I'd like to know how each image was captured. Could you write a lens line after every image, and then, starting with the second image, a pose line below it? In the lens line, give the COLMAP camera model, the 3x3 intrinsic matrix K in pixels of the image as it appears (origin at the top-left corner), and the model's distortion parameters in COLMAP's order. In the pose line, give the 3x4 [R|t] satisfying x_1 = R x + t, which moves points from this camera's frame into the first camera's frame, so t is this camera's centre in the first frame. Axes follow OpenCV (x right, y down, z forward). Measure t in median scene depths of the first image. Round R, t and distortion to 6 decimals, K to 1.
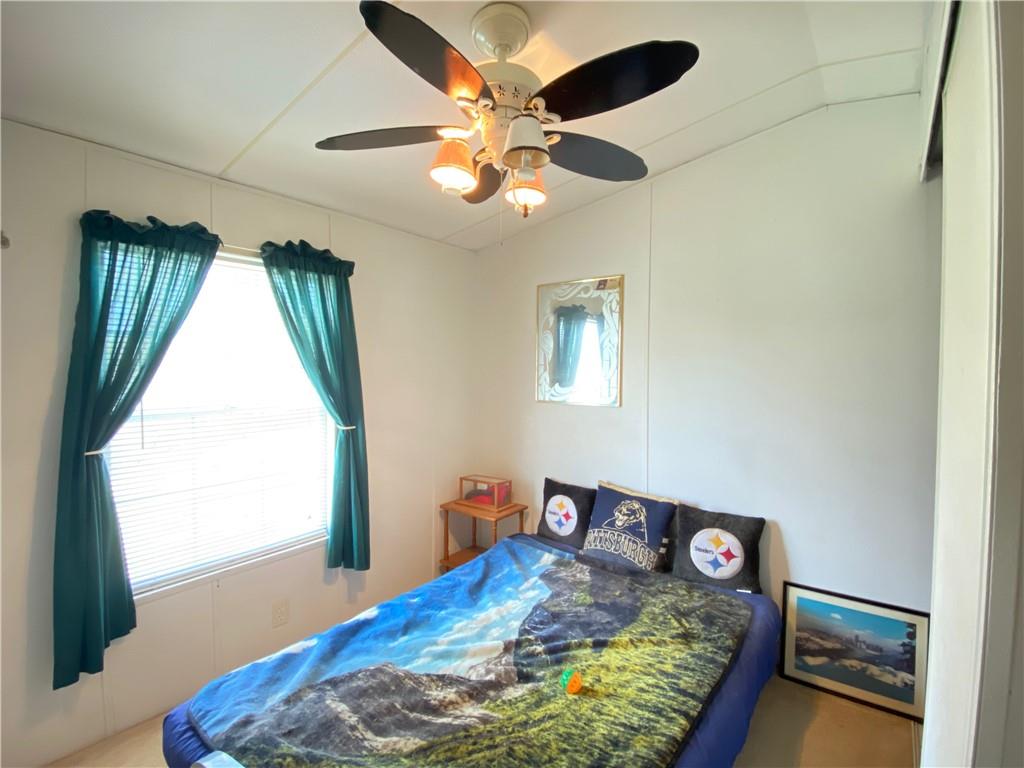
lens RADIAL K [[474.8, 0, 512.0], [0, 474.8, 369.8], [0, 0, 1]] dist [0.000147, -0.011772]
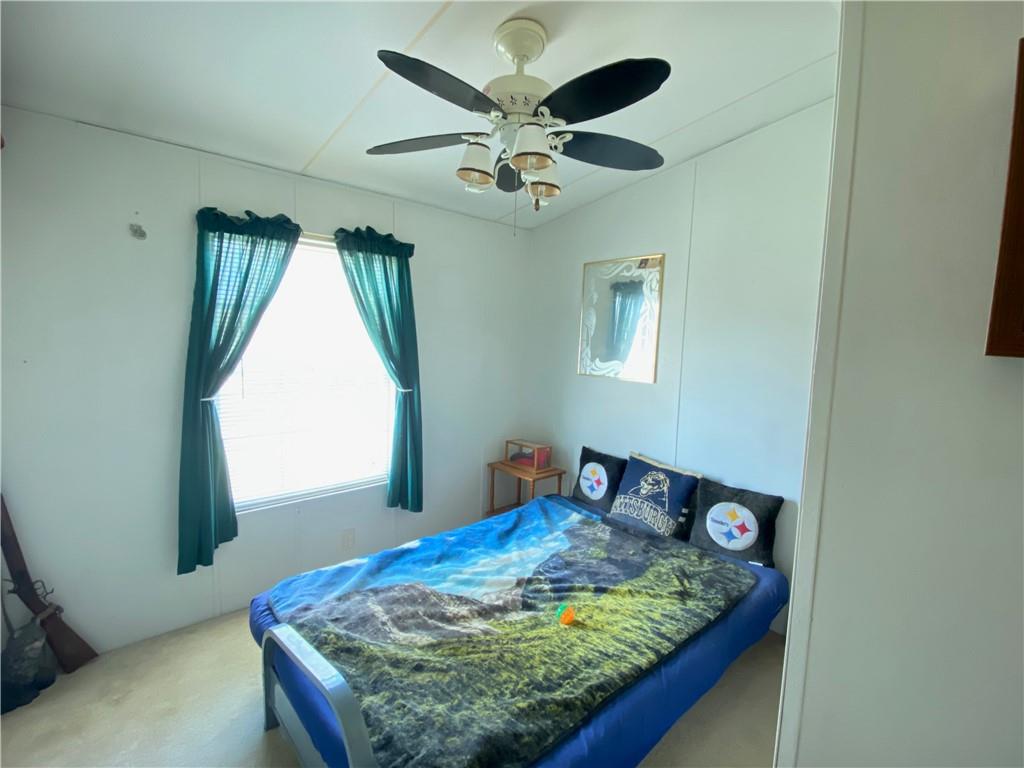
lens RADIAL K [[474.8, 0, 512.0], [0, 474.8, 369.8], [0, 0, 1]] dist [0.000147, -0.011772]
pose [[0.983704, 0.041202, -0.175012, 0.144921], [-0.030625, 0.997562, 0.062711, -0.009813], [0.177169, -0.056329, 0.982567, -0.112945]]
